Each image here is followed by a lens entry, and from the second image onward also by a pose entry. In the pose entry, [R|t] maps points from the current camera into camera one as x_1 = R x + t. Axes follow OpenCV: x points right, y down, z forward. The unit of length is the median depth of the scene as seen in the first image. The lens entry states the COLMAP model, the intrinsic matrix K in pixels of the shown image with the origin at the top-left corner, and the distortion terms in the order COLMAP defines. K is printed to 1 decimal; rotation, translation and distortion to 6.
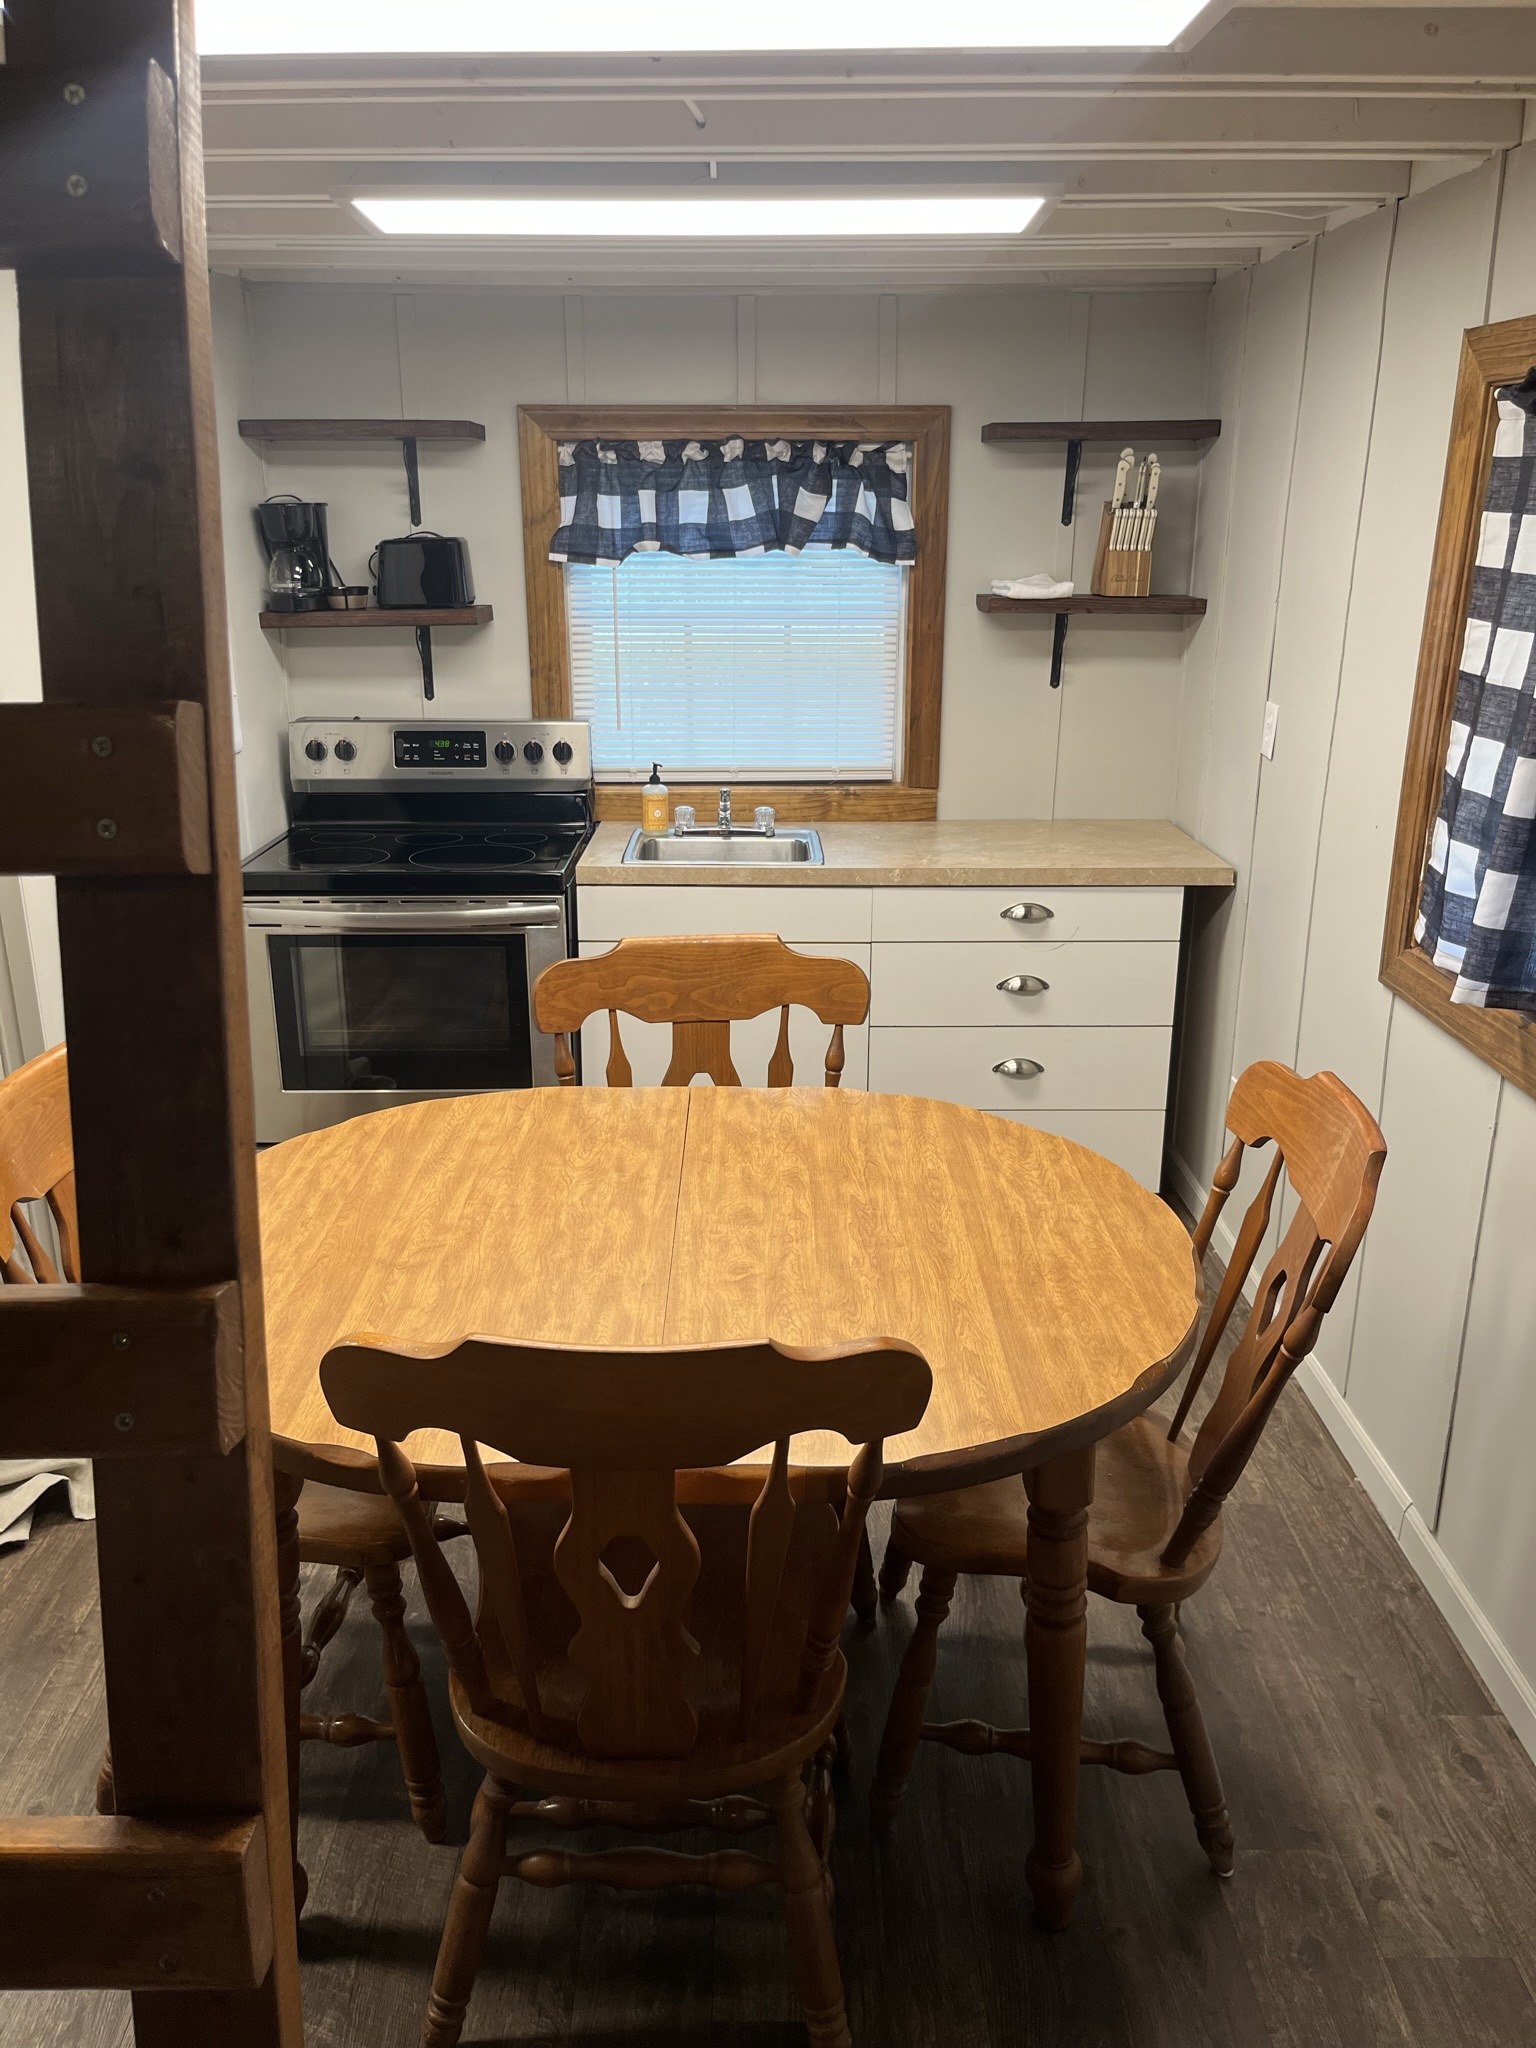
lens RADIAL K [[1585.2, 0, 775.5], [0, 1585.2, 1010.2], [0, 0, 1]] dist [0.057767, -0.040895]
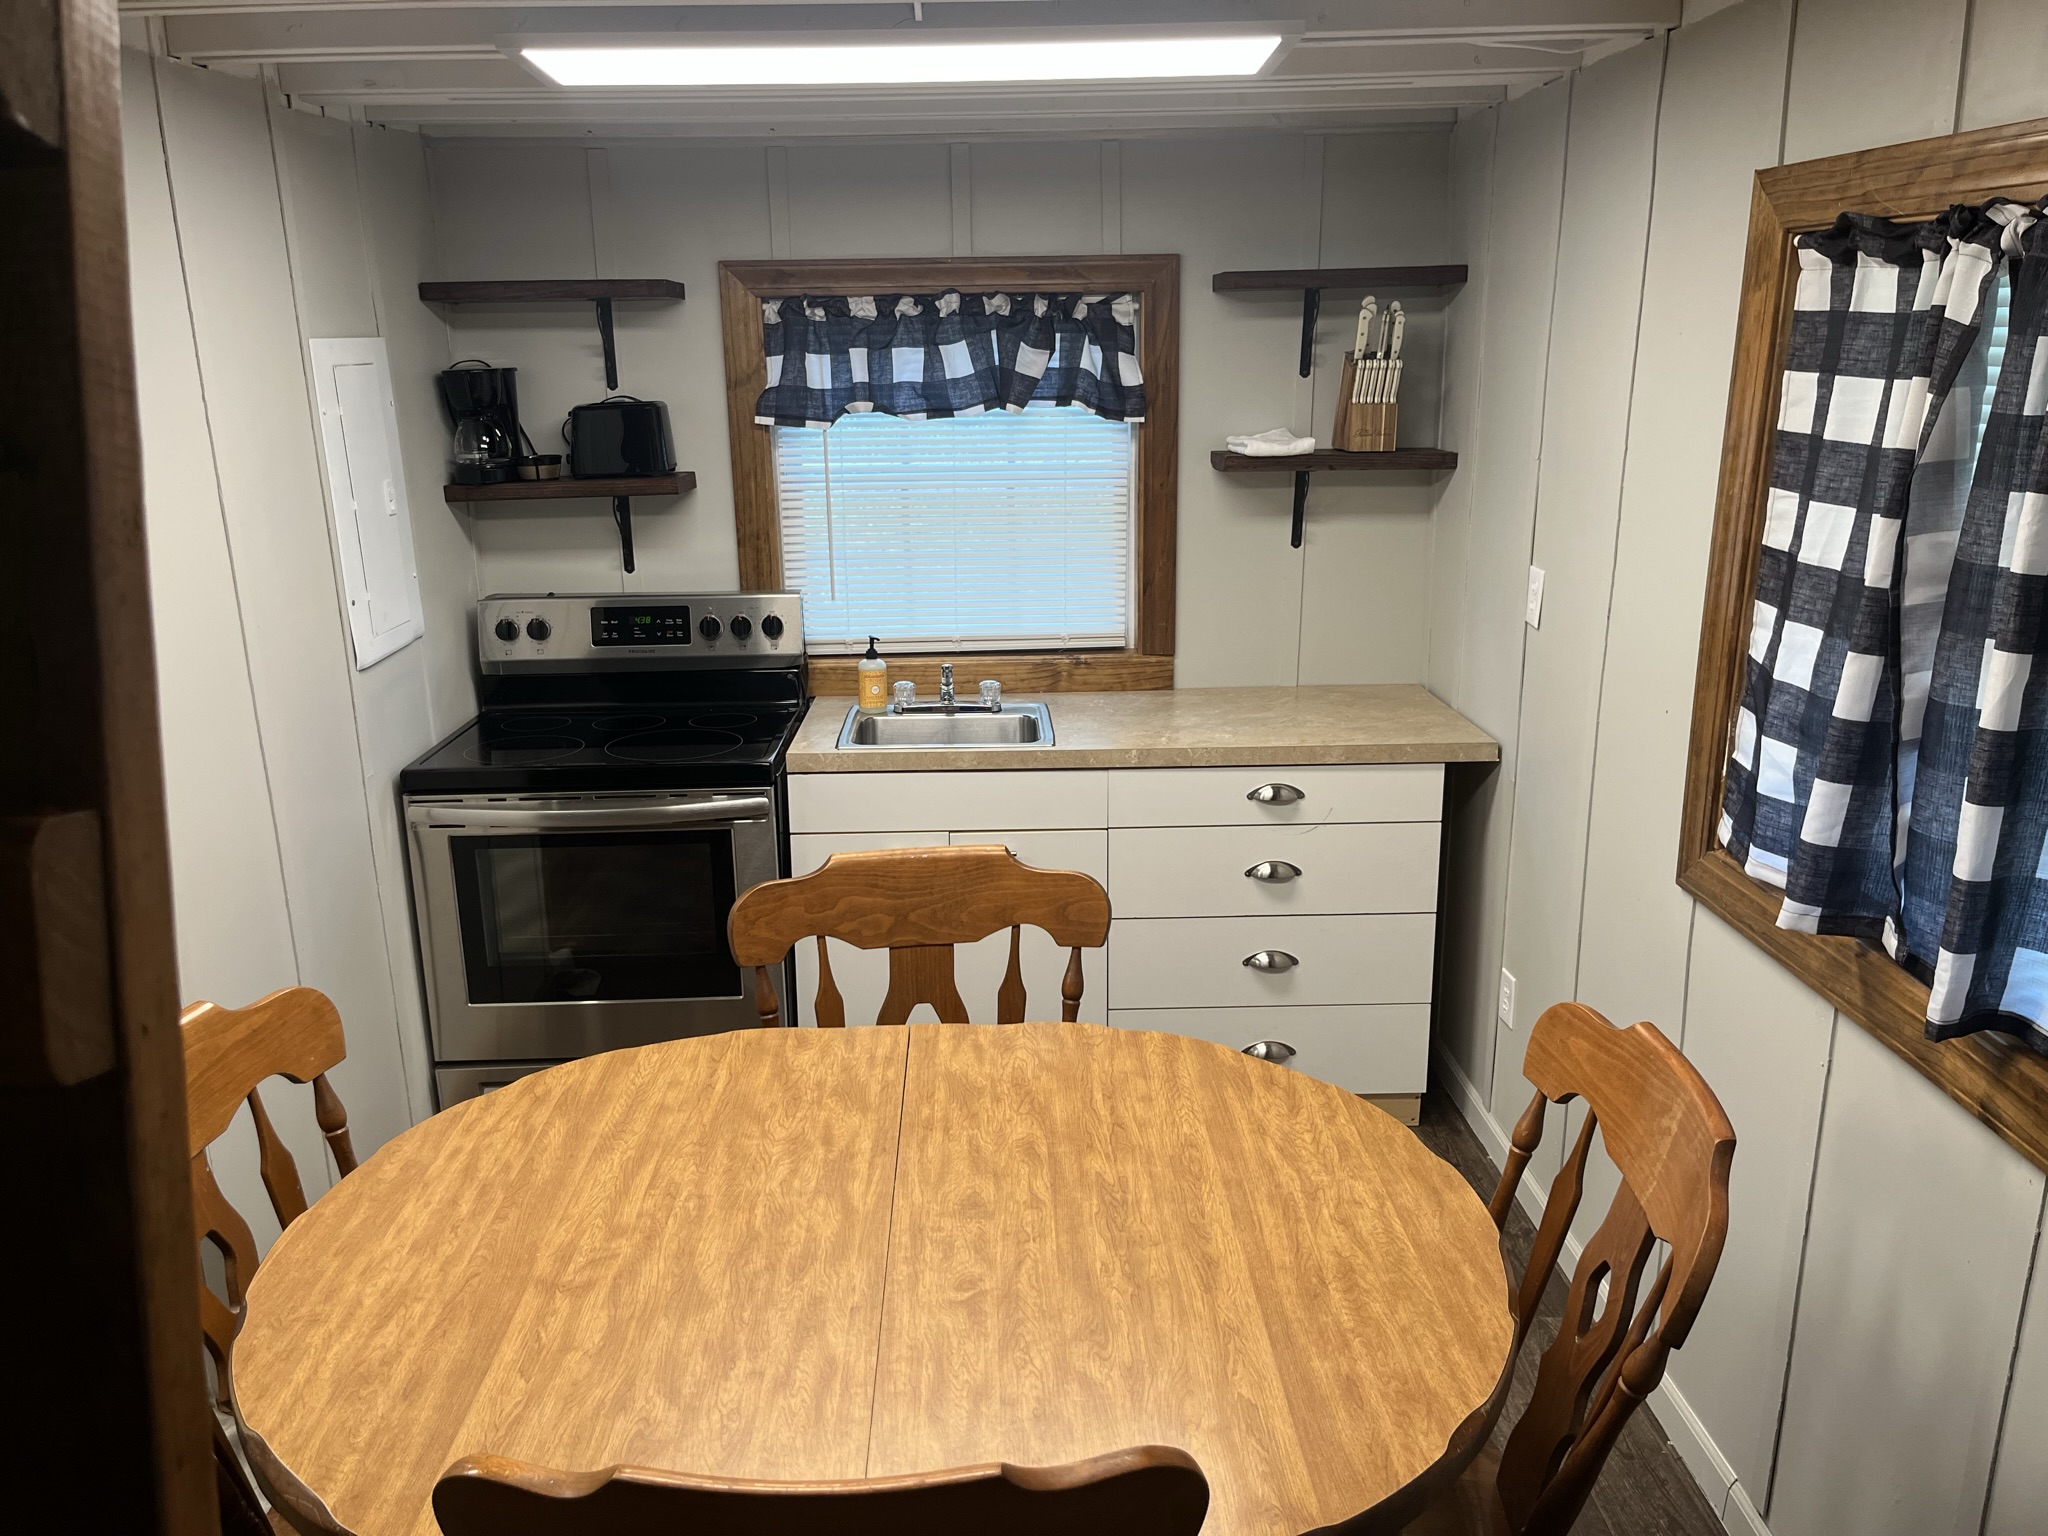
lens RADIAL K [[1585.2, 0, 1014.9], [0, 1585.2, 779.1], [0, 0, 1]] dist [0.057767, -0.040895]
pose [[0.999803, -0.019053, 0.005523, 0.002410], [0.019246, 0.999115, -0.037411, -0.051114], [-0.004805, 0.037510, 0.999285, 0.102806]]
